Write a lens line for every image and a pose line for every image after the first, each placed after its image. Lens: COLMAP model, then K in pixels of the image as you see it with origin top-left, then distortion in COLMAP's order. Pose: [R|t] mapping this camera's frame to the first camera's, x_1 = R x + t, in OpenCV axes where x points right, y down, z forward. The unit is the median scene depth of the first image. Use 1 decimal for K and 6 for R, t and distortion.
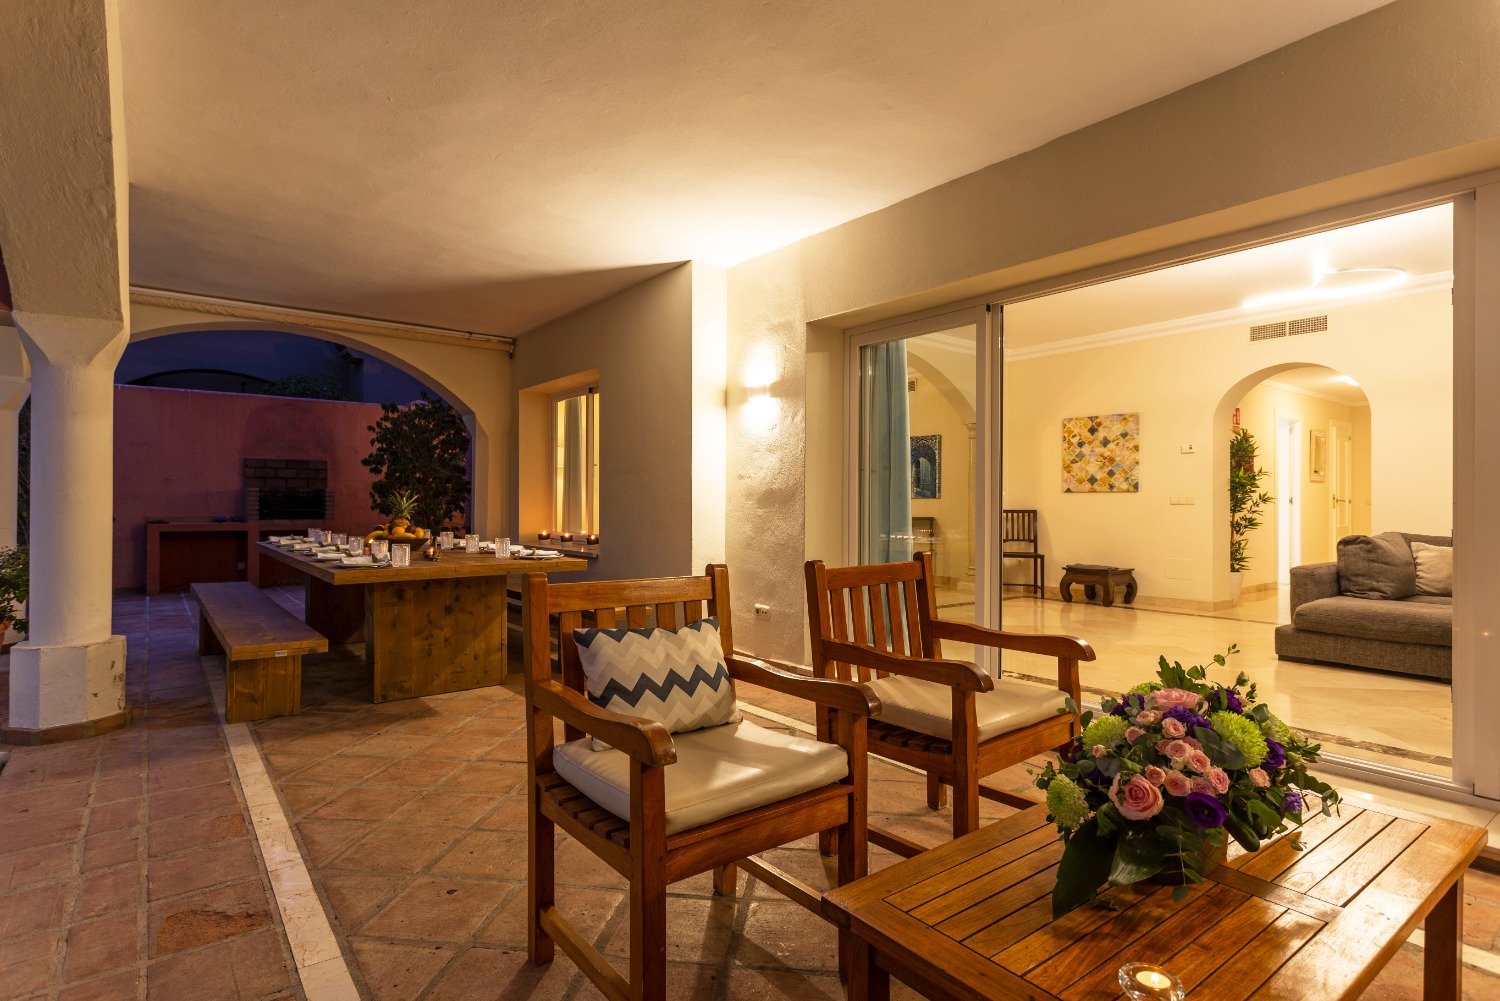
lens RADIAL K [[769.9, 0, 750.0], [0, 769.9, 500.5], [0, 0, 1]] dist [0.001697, 0.000392]
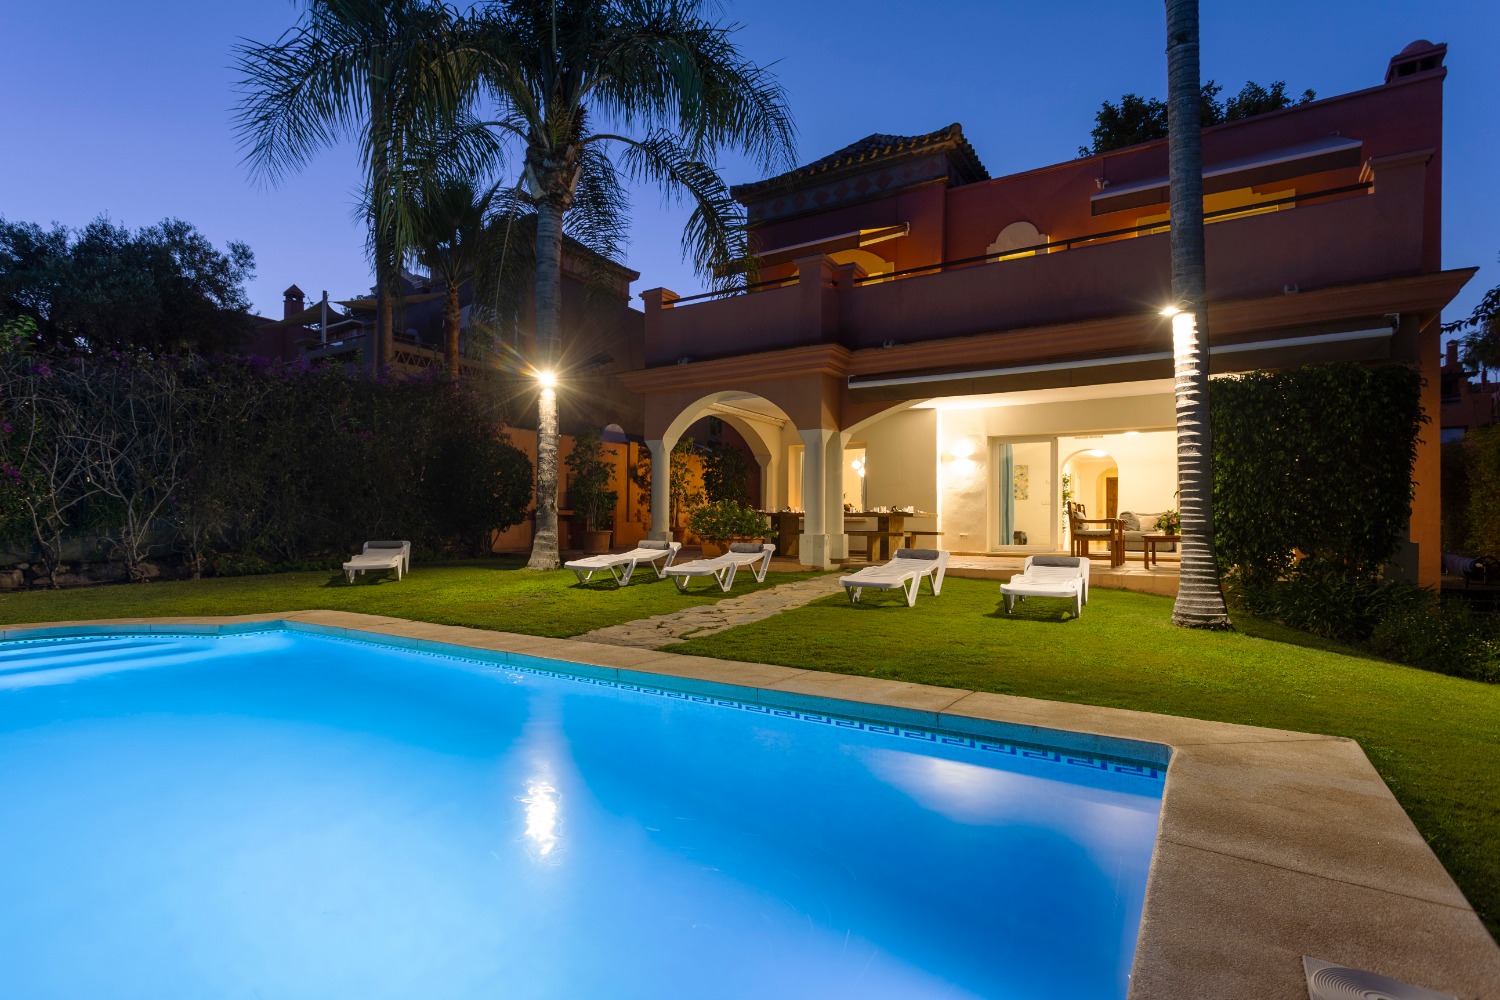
lens RADIAL K [[742.1, 0, 715.9], [0, 742.1, 520.3], [0, 0, 1]] dist [0.004146, 0.001275]
pose [[0.948177, 0.003524, 0.317722, -1.102790], [-0.001836, 0.999983, -0.005611, 0.067195], [-0.317736, 0.004737, 0.948167, -0.829915]]
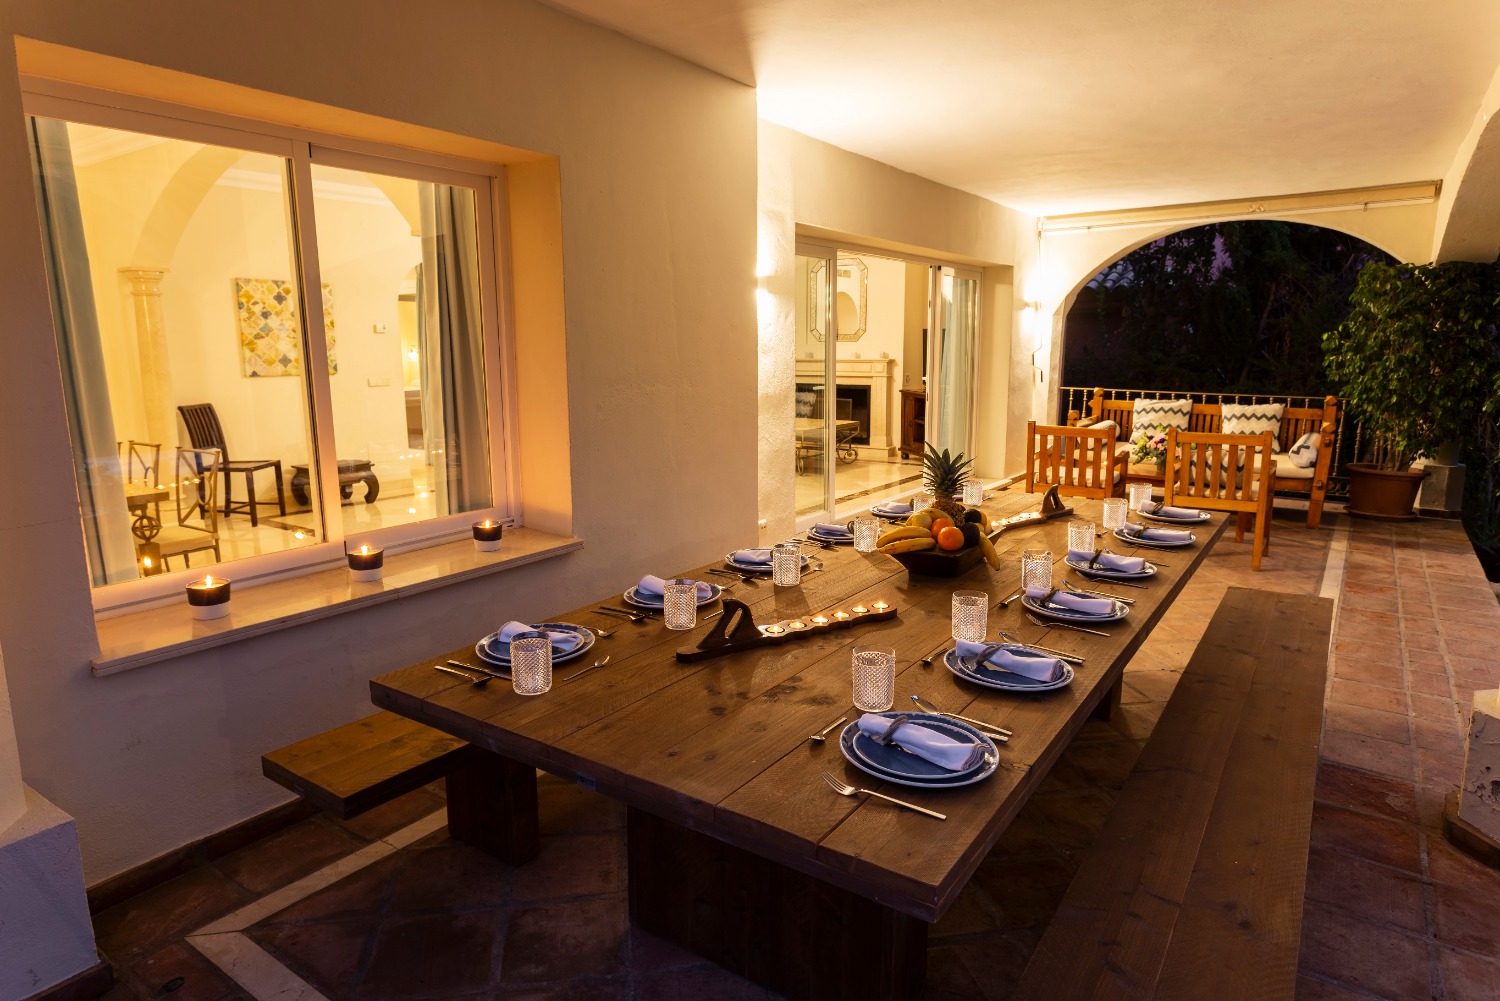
lens RADIAL K [[853.5, 0, 750.0], [0, 853.5, 500.5], [0, 0, 1]] dist [-0.017522, 0.015041]
pose [[-0.278400, -0.179105, 0.943618, -0.594446], [0.001006, 0.982404, 0.186764, -0.050876], [-0.960465, 0.052944, -0.273321, 0.816030]]
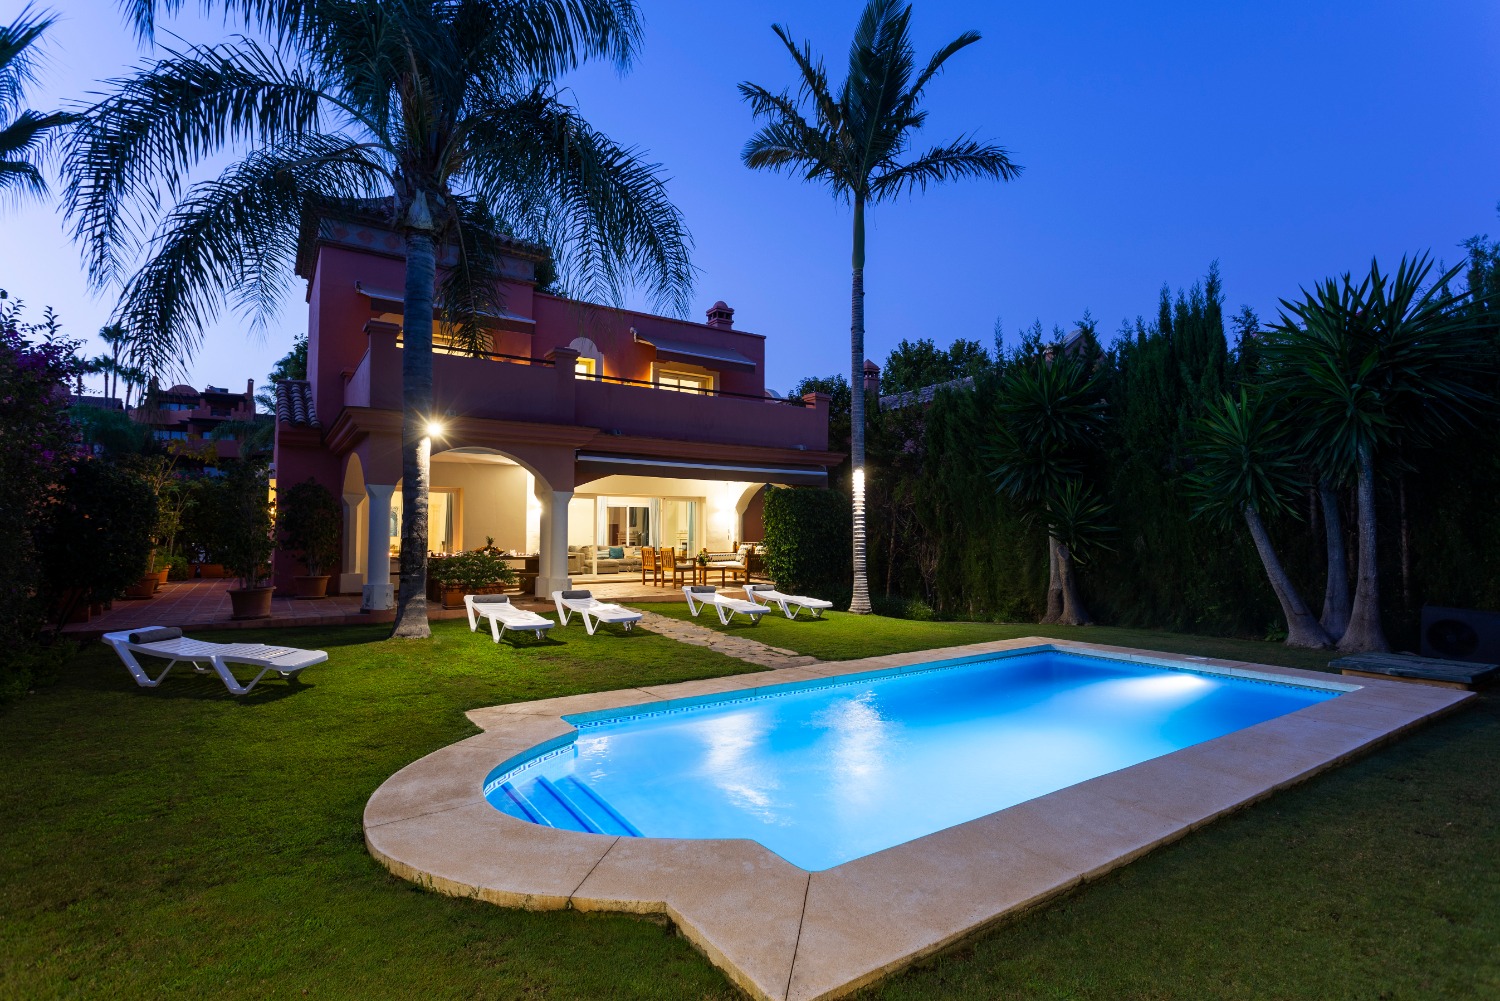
lens RADIAL K [[714.1, 0, 750.0], [0, 714.1, 500.5], [0, 0, 1]] dist [0.013861, 0.001040]
pose [[0.070738, 0.043911, 0.996528, -2.072890], [-0.001192, 0.999034, -0.043937, -0.019583], [-0.997494, 0.001921, 0.070722, -0.111859]]
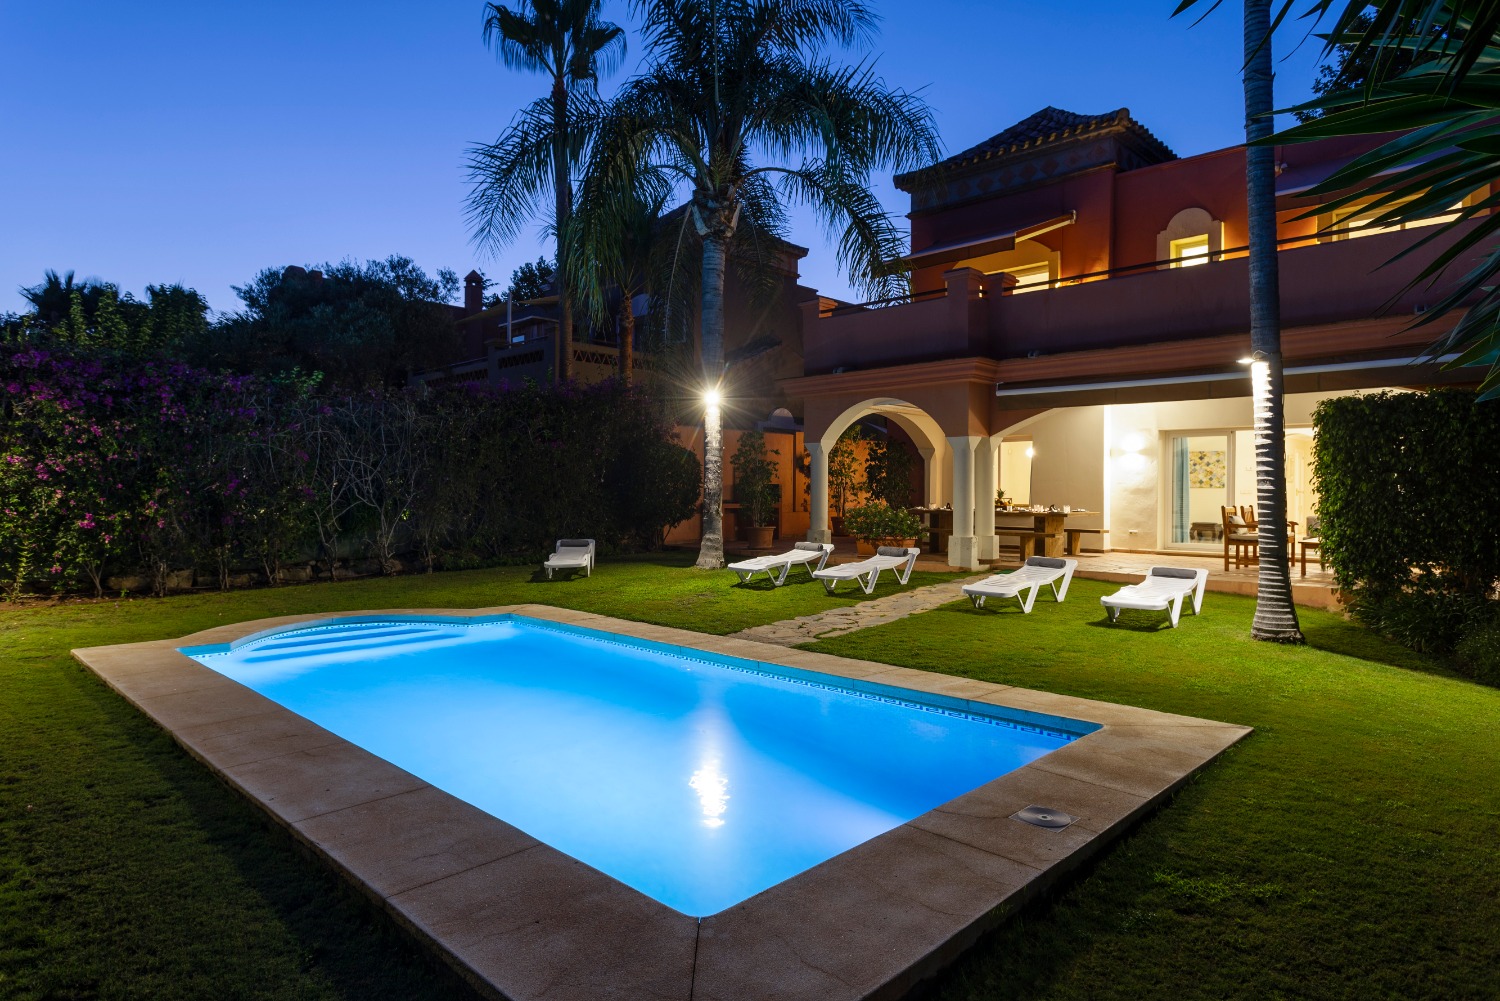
lens RADIAL K [[853.5, 0, 750.0], [0, 853.5, 500.5], [0, 0, 1]] dist [-0.017522, 0.015041]
pose [[0.990769, -0.003473, 0.135513, -1.123685], [0.002082, 0.999944, 0.010406, -0.003163], [-0.135542, -0.010027, 0.990721, -1.163219]]
